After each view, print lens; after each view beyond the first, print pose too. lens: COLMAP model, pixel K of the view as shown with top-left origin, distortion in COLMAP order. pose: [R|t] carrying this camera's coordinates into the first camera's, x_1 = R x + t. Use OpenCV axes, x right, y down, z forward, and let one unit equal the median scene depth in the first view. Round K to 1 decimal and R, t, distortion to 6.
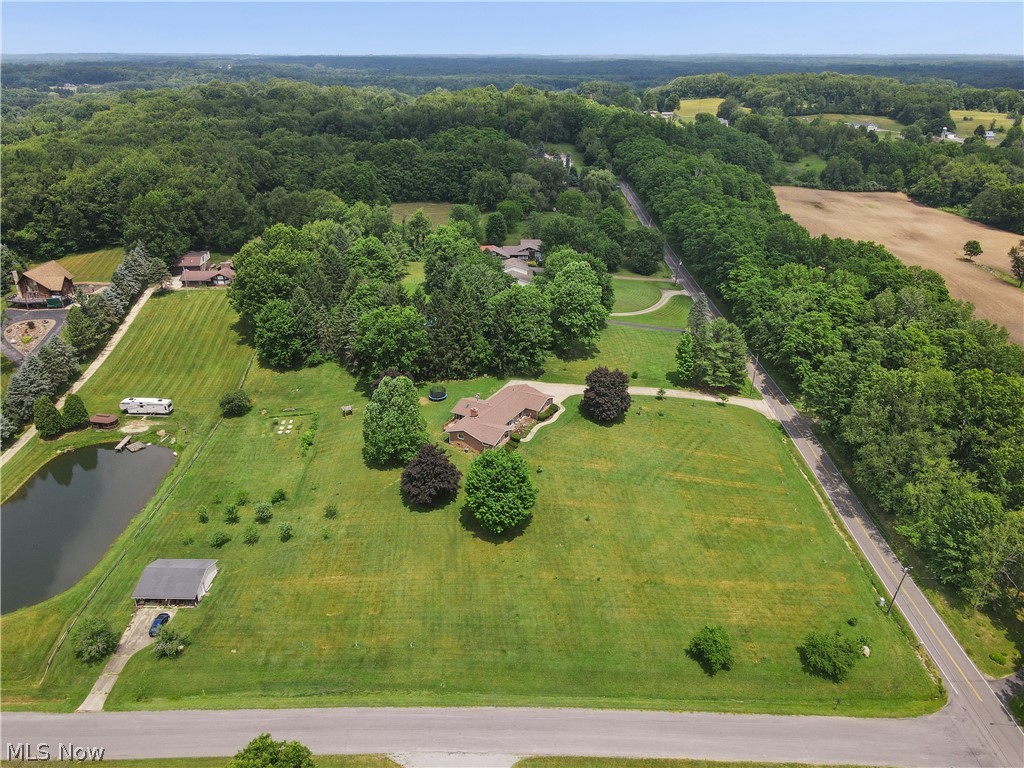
lens RADIAL K [[754.1, 0, 512.0], [0, 754.1, 384.0], [0, 0, 1]] dist [0.020275, 0.000404]
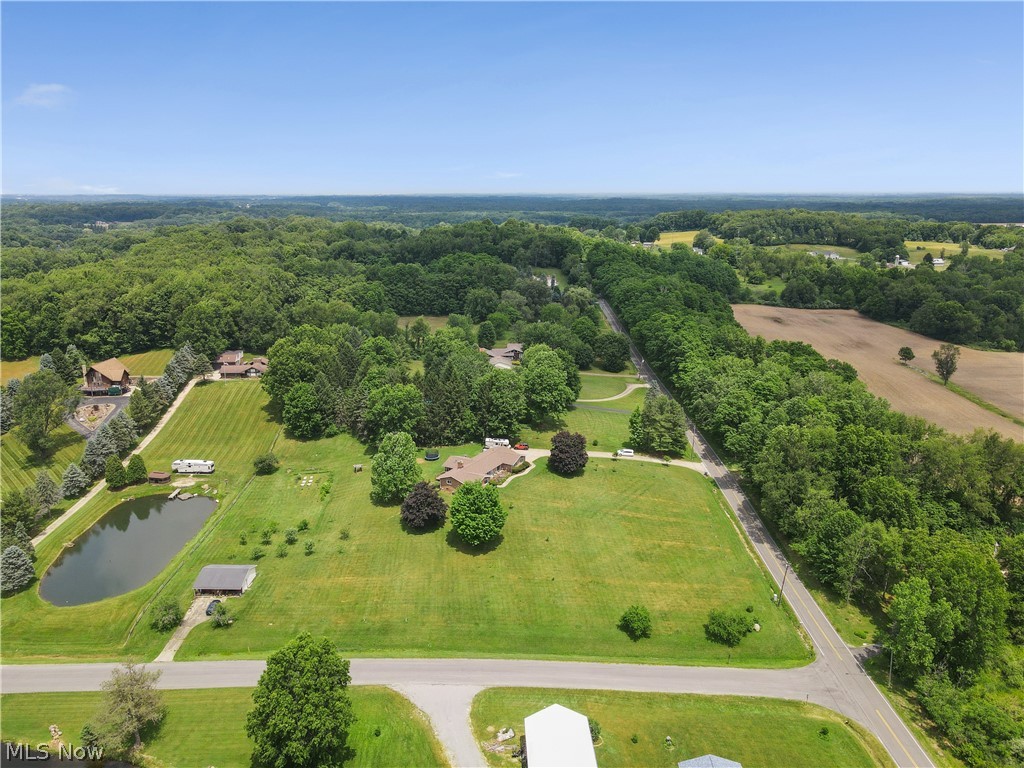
lens RADIAL K [[754.1, 0, 512.0], [0, 754.1, 384.0], [0, 0, 1]] dist [0.020275, 0.000404]
pose [[0.999994, -0.003020, -0.001770, 0.033339], [0.002690, 0.986576, -0.163279, 0.097711], [0.002239, 0.163274, 0.986578, -0.222079]]
